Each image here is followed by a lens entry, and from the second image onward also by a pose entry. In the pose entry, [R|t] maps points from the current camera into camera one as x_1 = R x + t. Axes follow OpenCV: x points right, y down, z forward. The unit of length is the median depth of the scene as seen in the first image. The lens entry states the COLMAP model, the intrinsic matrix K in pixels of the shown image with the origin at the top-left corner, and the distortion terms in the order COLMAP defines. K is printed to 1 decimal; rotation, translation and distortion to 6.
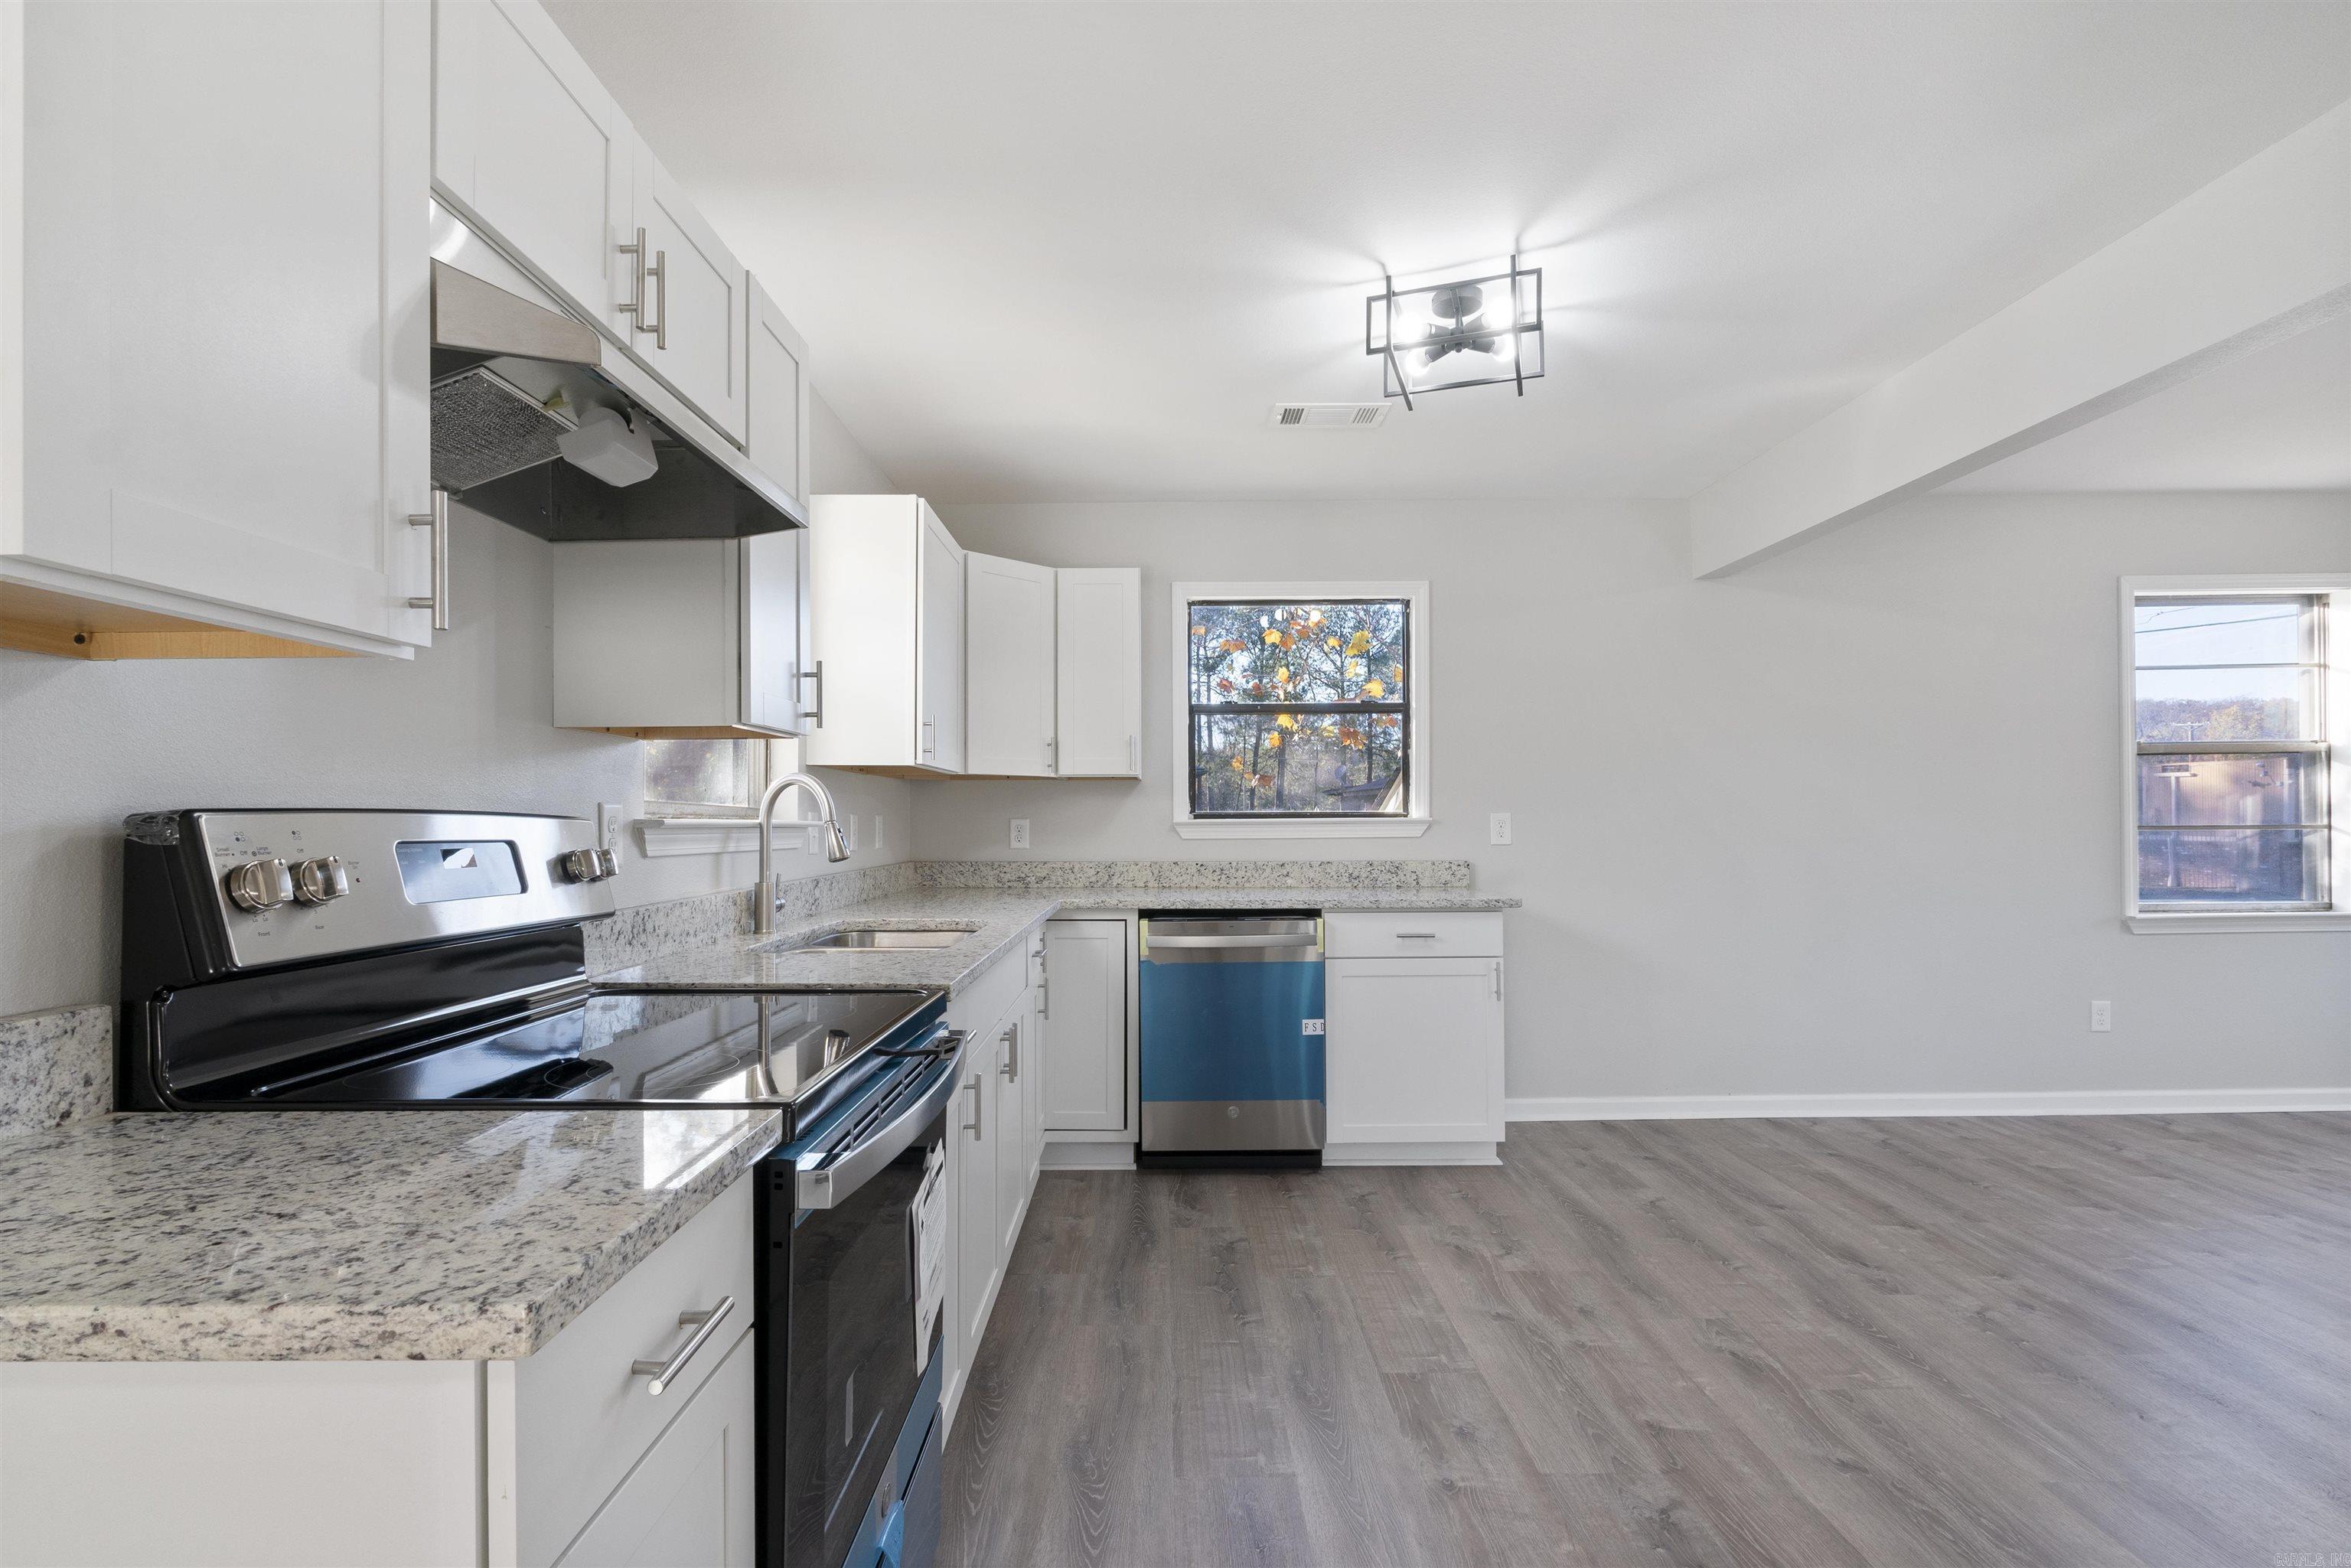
lens RADIAL K [[1093.3, 0, 1168.6], [0, 1093.3, 823.7], [0, 0, 1]] dist [-0.000278, 0.000214]
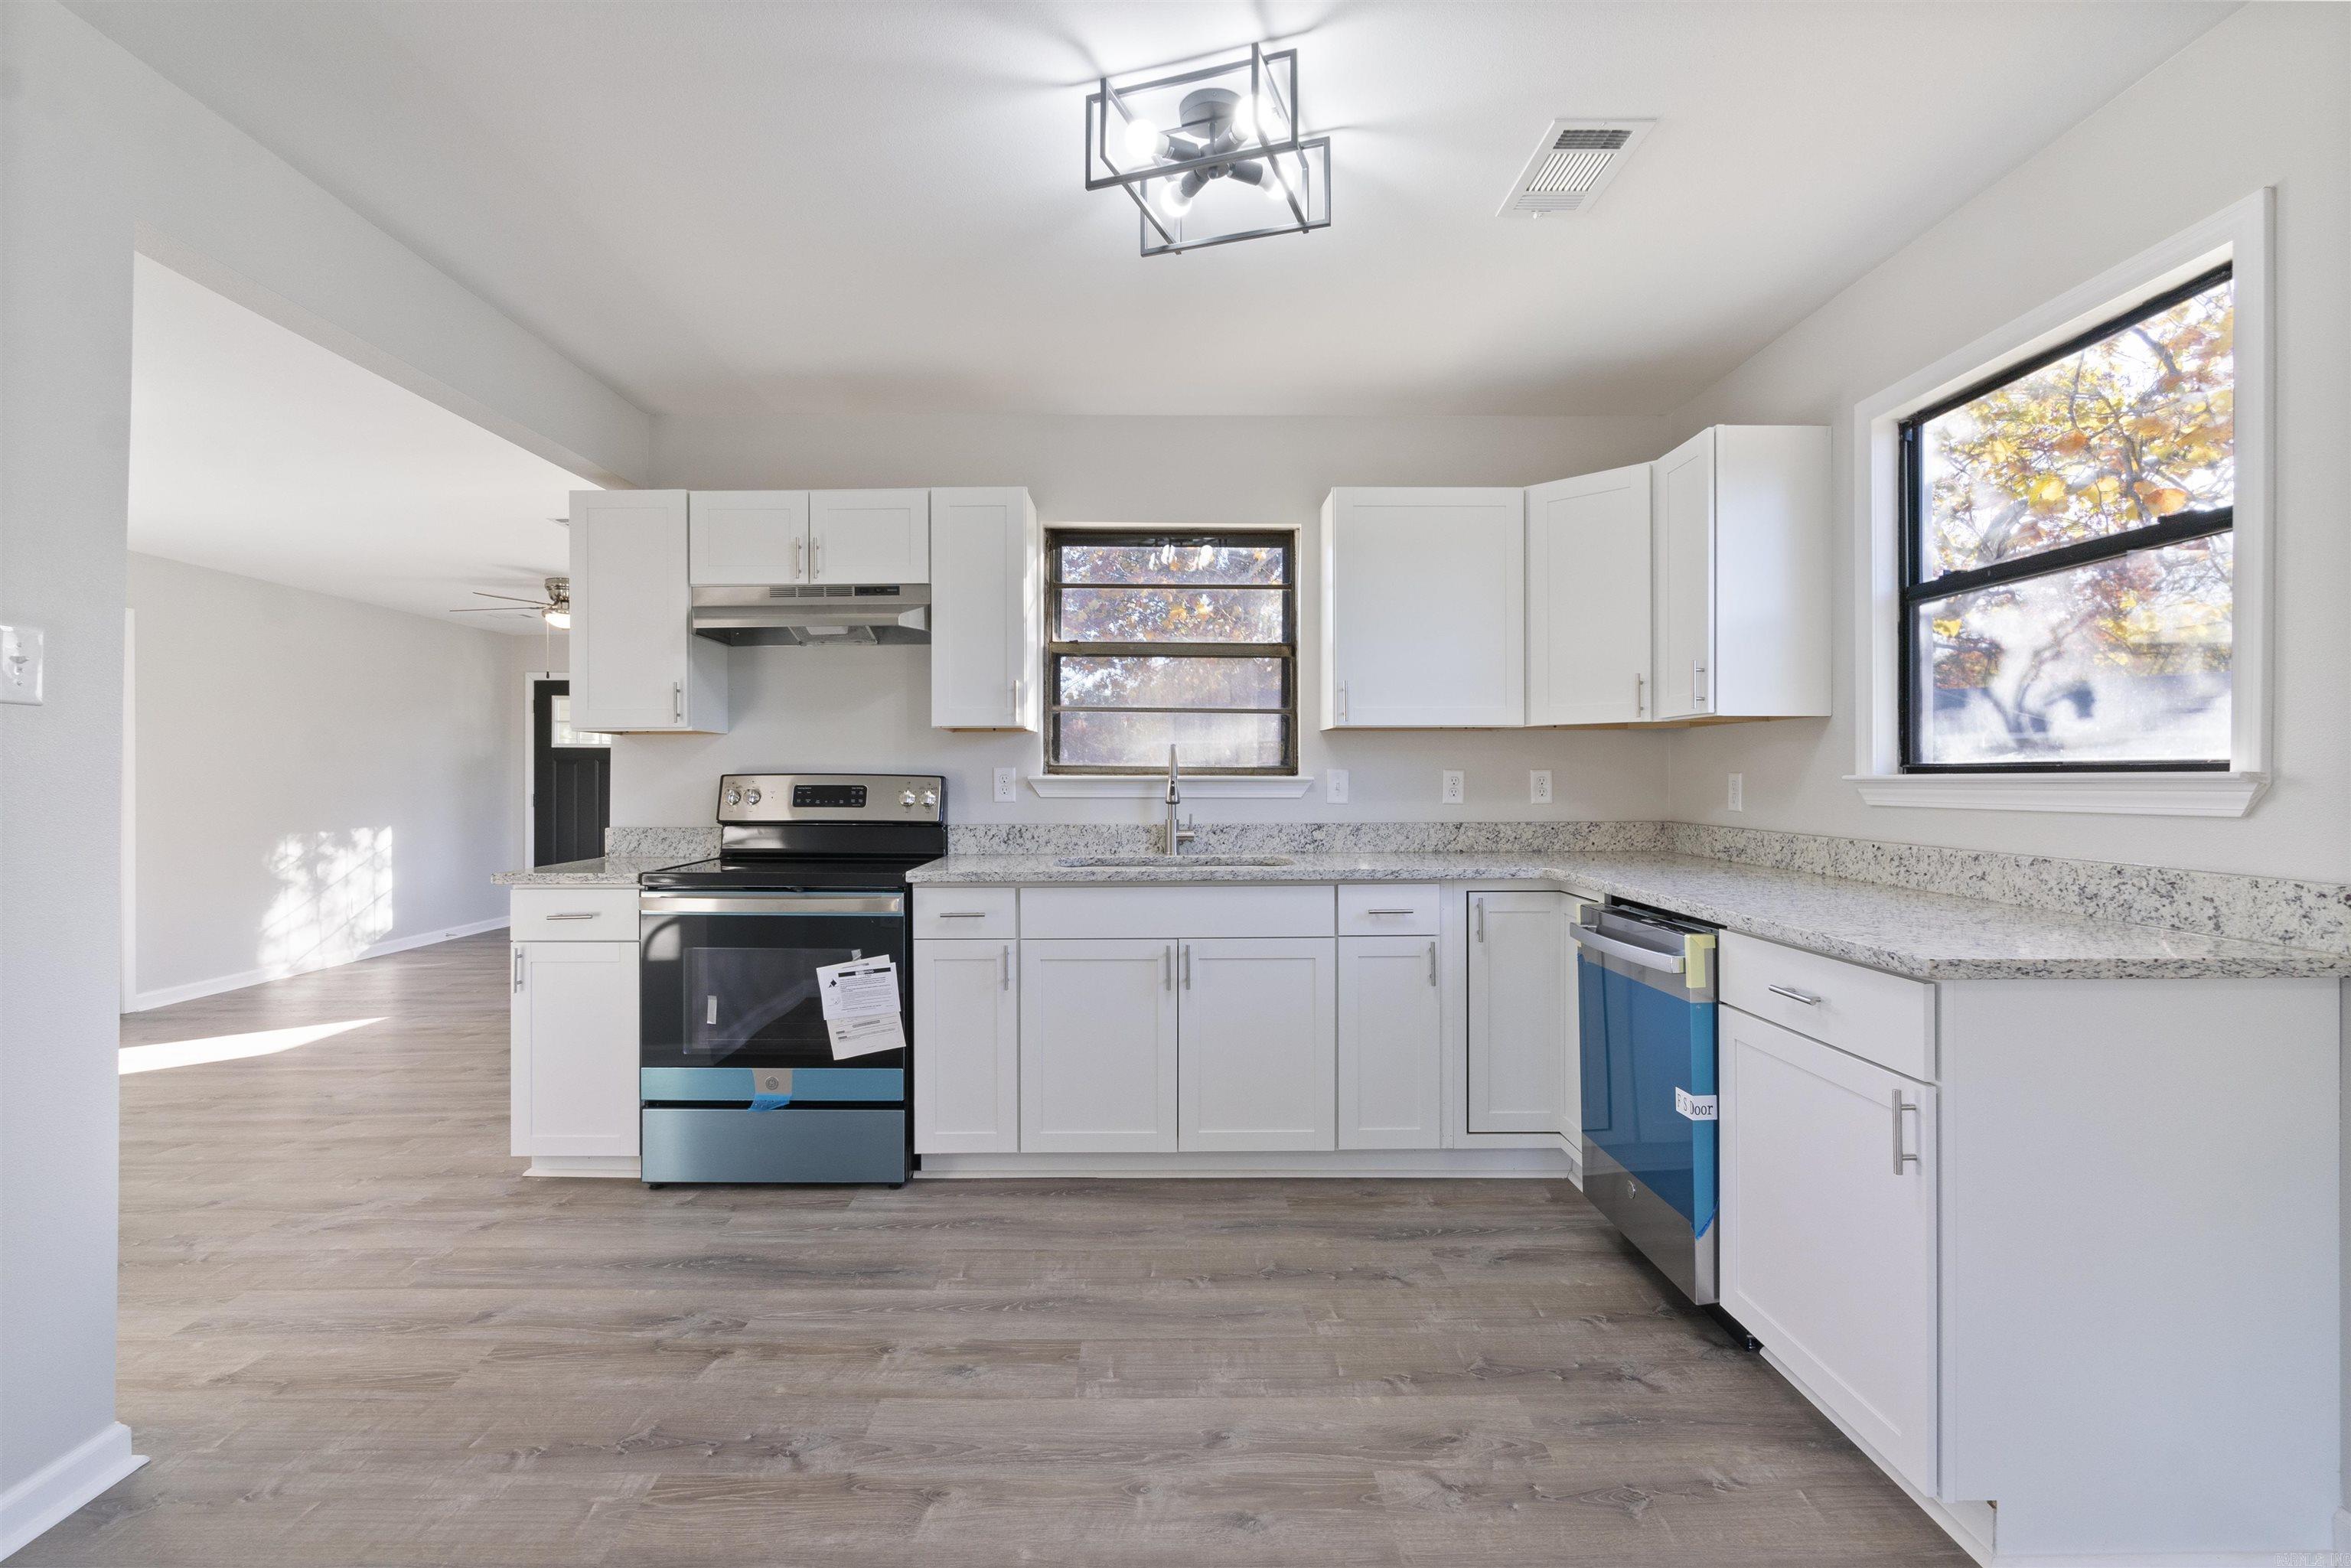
lens RADIAL K [[1088.8, 0, 1163.4], [0, 1088.8, 787.6], [0, 0, 1]] dist [-0.003152, 0.000030]
pose [[0.001928, 0.013890, -0.999902, 0.753882], [0.000213, 0.999903, 0.013891, -0.005910], [0.999998, -0.000239, 0.001925, 0.692101]]
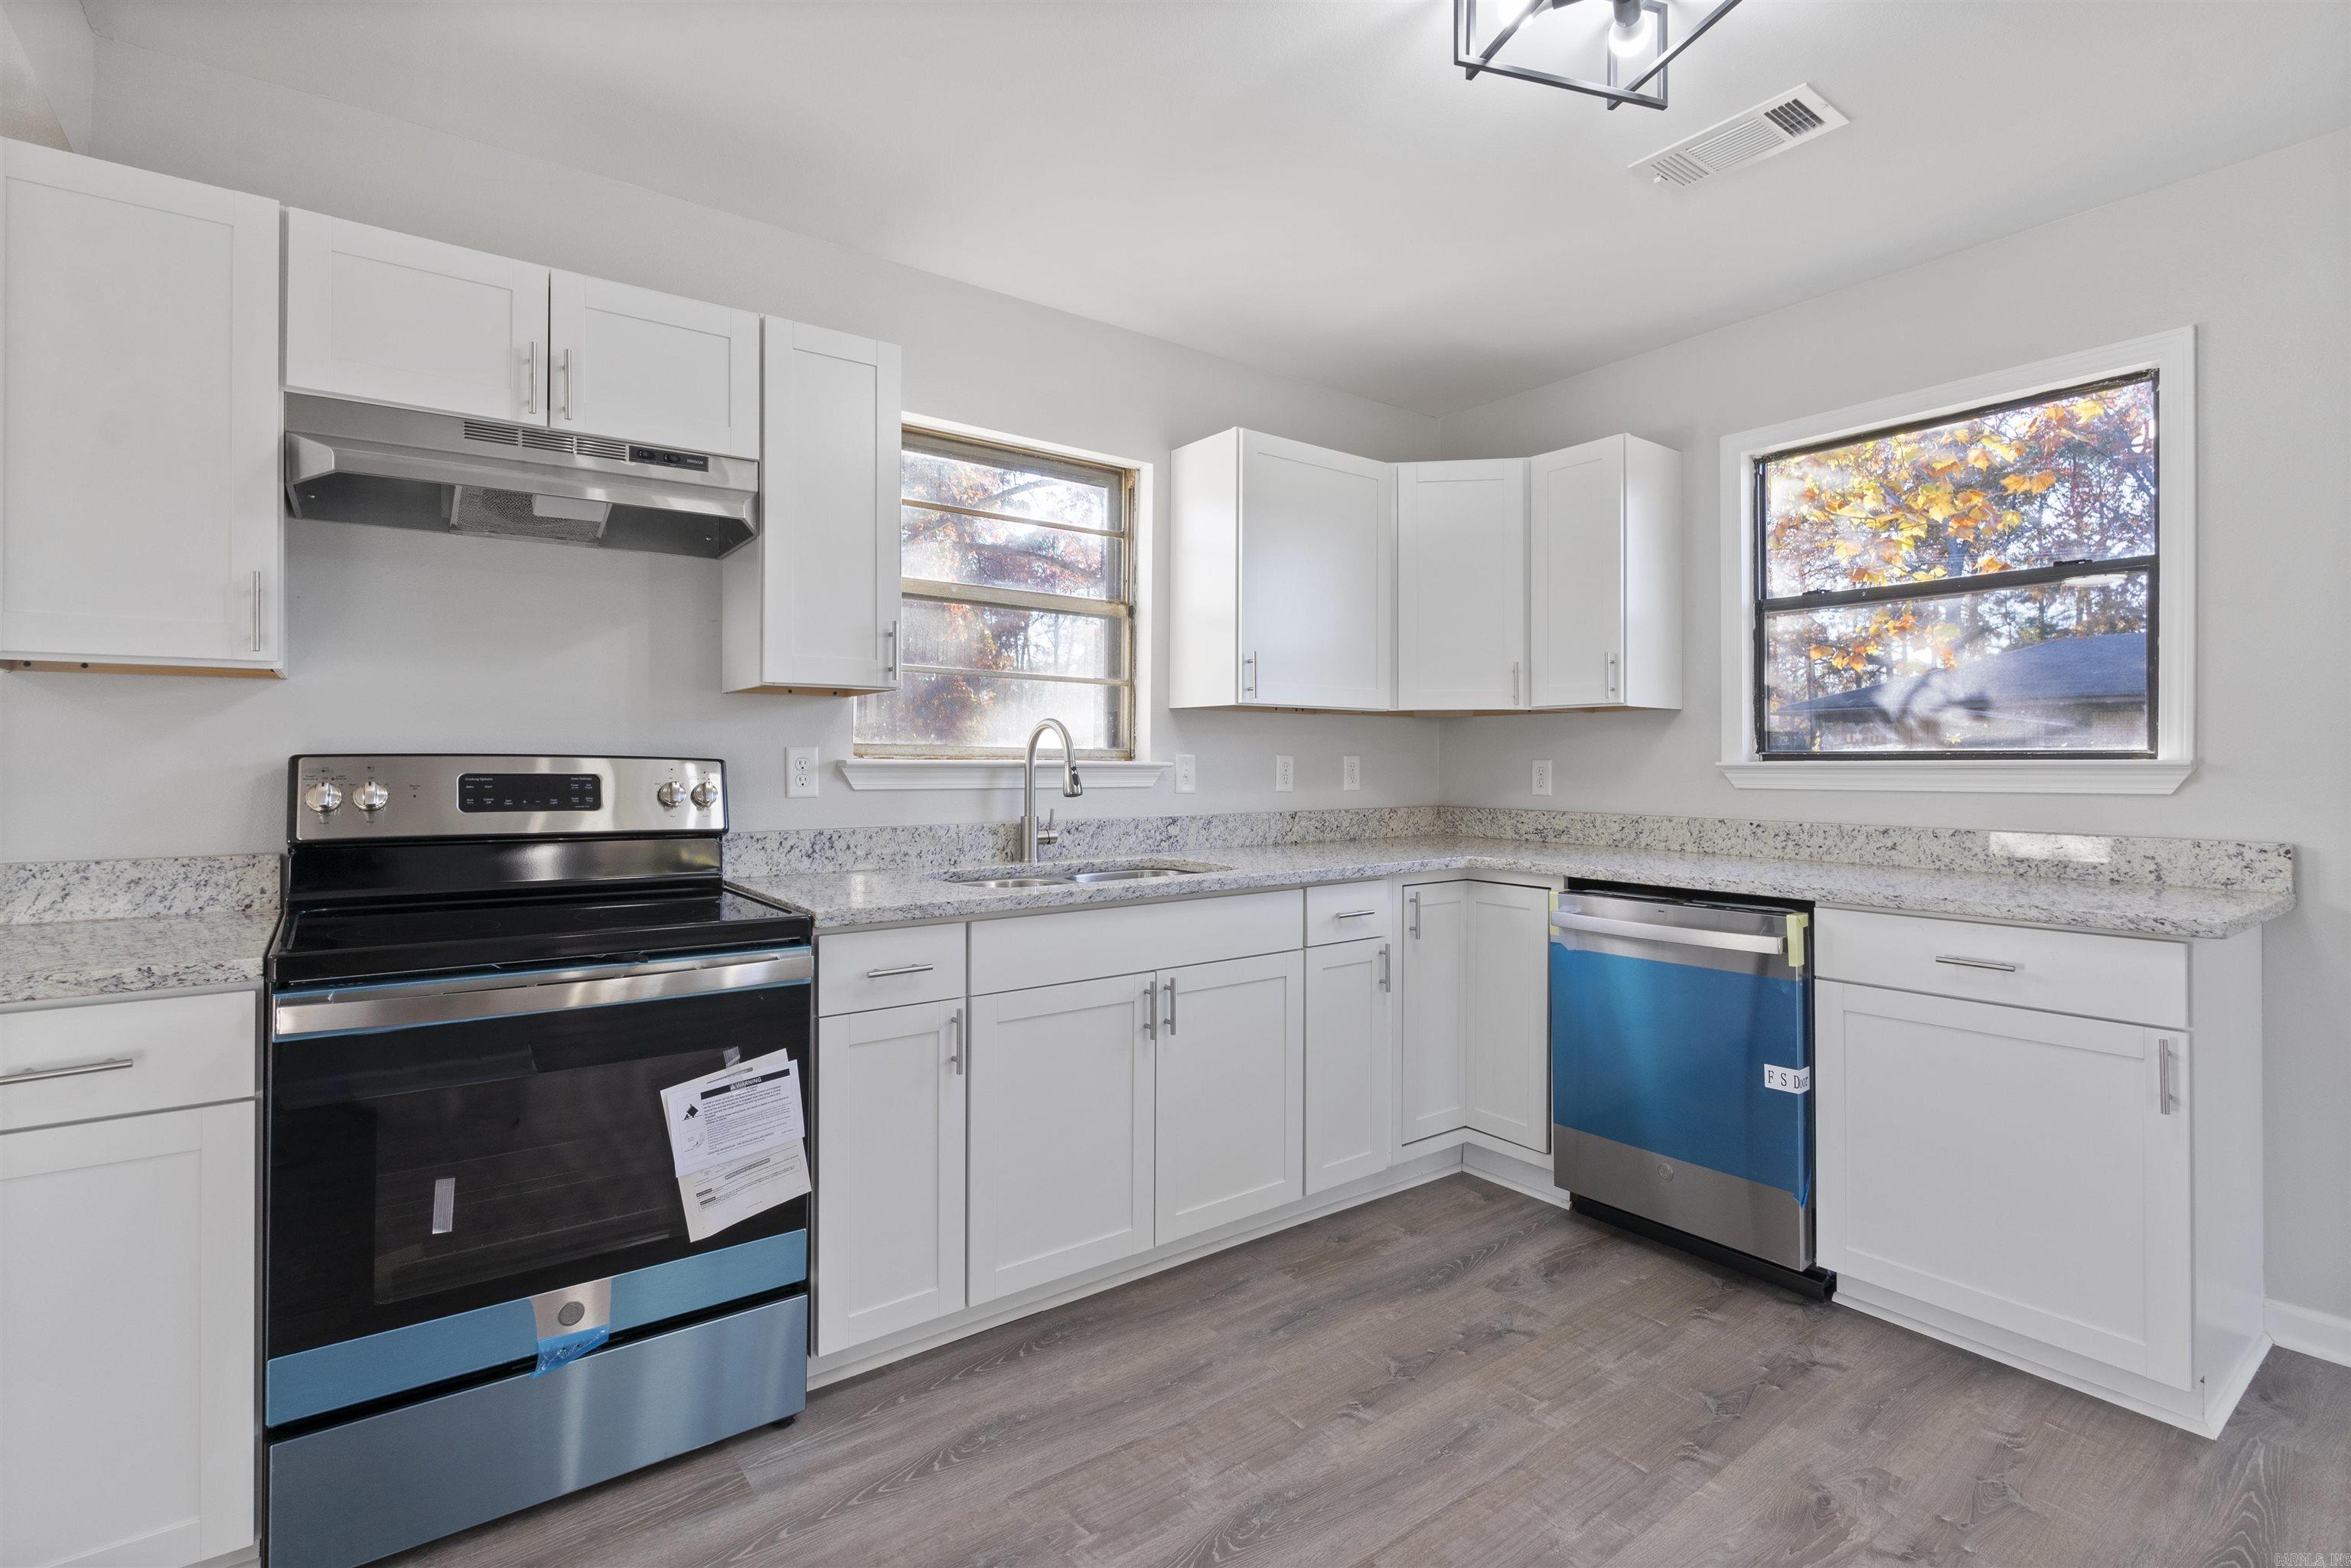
lens RADIAL K [[1095.4, 0, 1165.5], [0, 1095.4, 761.9], [0, 0, 1]] dist [-0.003731, 0.000450]
pose [[0.594317, 0.003709, -0.804222, 0.435726], [-0.004723, 0.999988, 0.001122, -0.003039], [0.804217, 0.003131, 0.594327, 0.310545]]
